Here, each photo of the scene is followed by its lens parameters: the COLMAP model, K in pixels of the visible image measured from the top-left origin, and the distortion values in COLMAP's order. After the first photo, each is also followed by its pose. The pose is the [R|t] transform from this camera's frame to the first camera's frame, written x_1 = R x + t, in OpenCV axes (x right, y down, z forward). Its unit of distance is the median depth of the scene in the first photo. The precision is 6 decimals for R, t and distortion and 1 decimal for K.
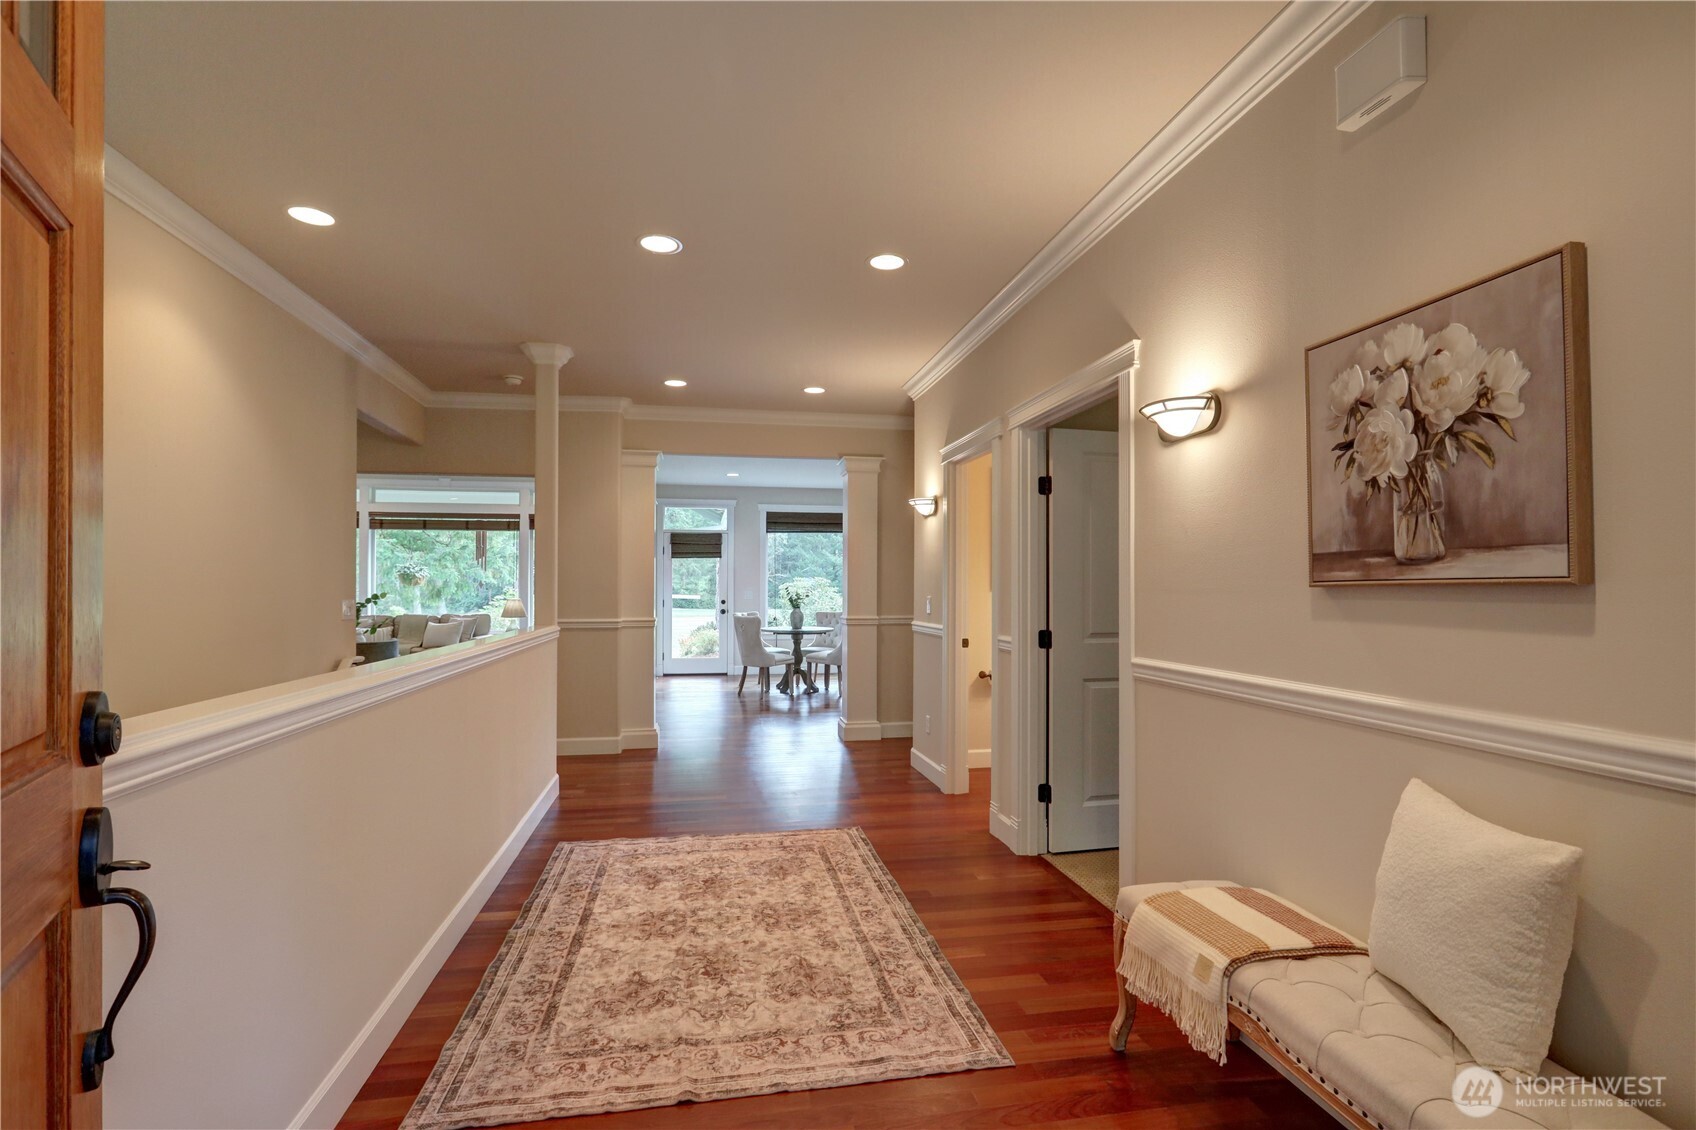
lens RADIAL K [[772.4, 0, 844.1], [0, 772.4, 569.8], [0, 0, 1]] dist [-0.003591, -0.000023]
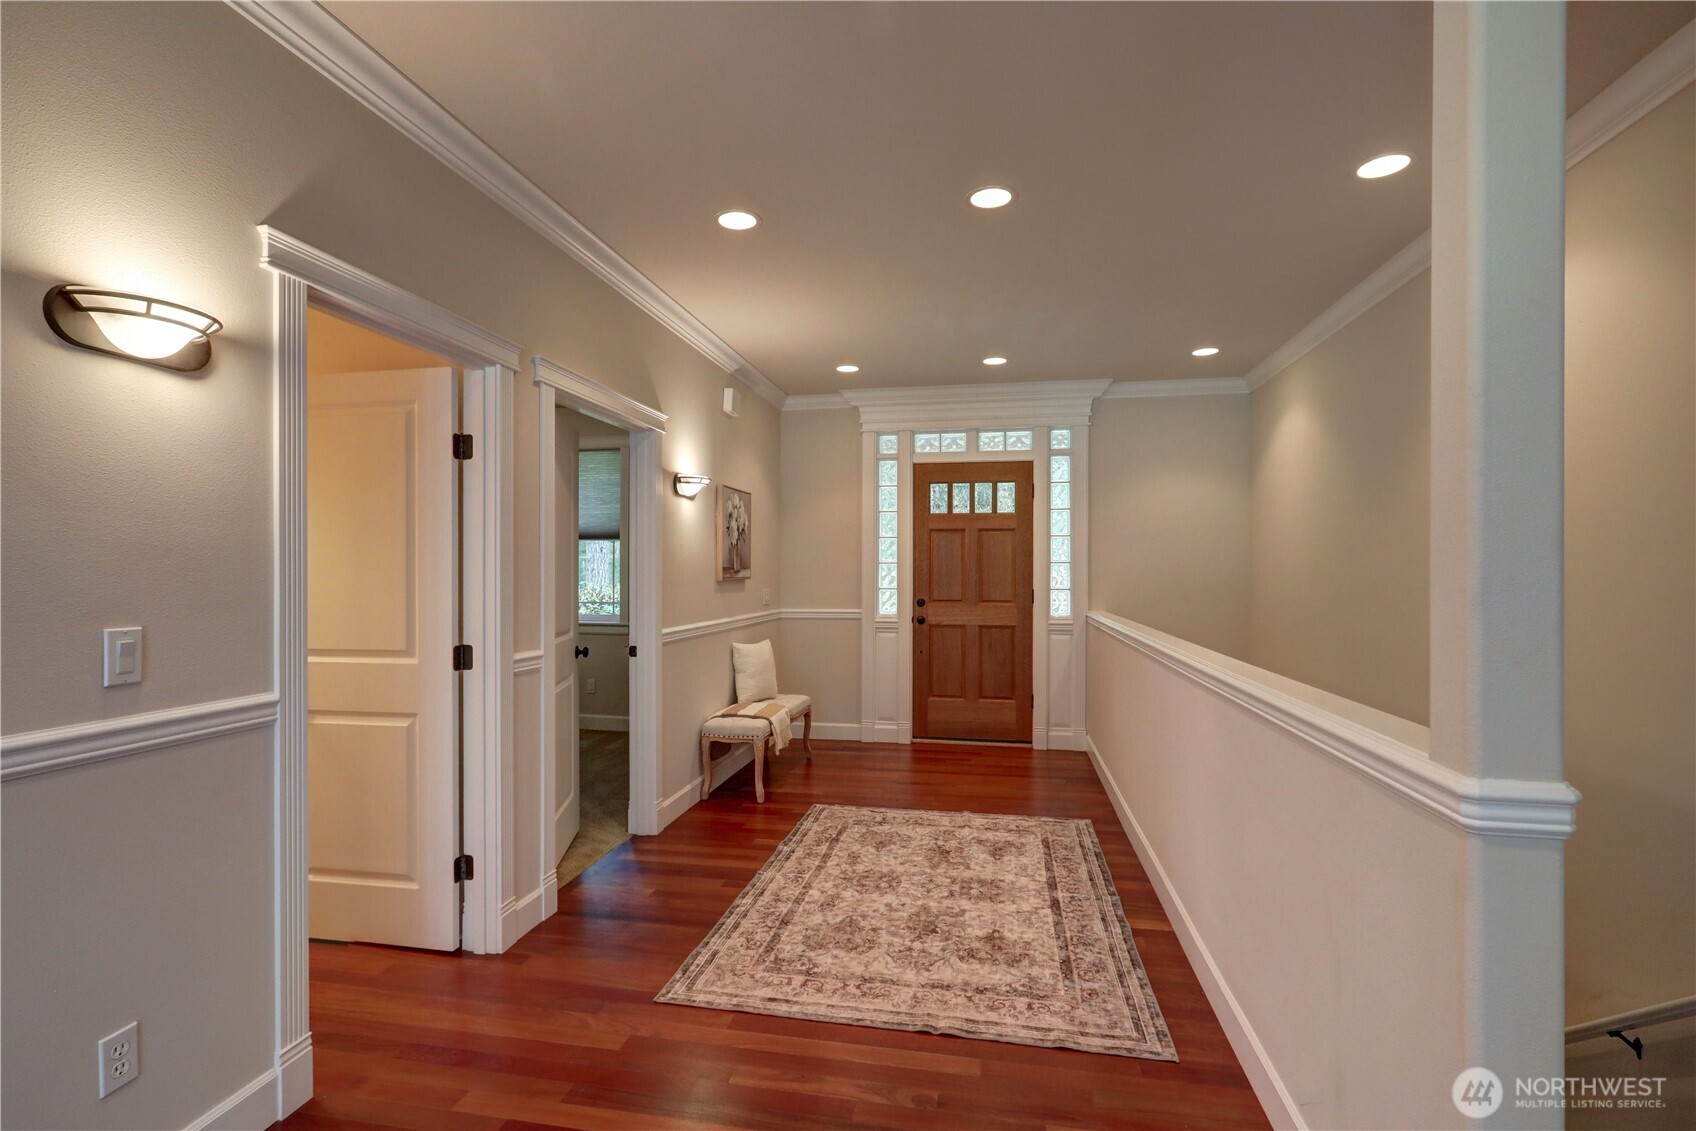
lens RADIAL K [[772.4, 0, 844.1], [0, 772.4, 570.3], [0, 0, 1]] dist [-0.003591, -0.000023]
pose [[-0.927793, -0.000421, 0.373095, -0.444305], [-0.010744, 0.999615, -0.025591, 0.030849], [-0.372941, -0.027752, -0.927440, 2.014420]]
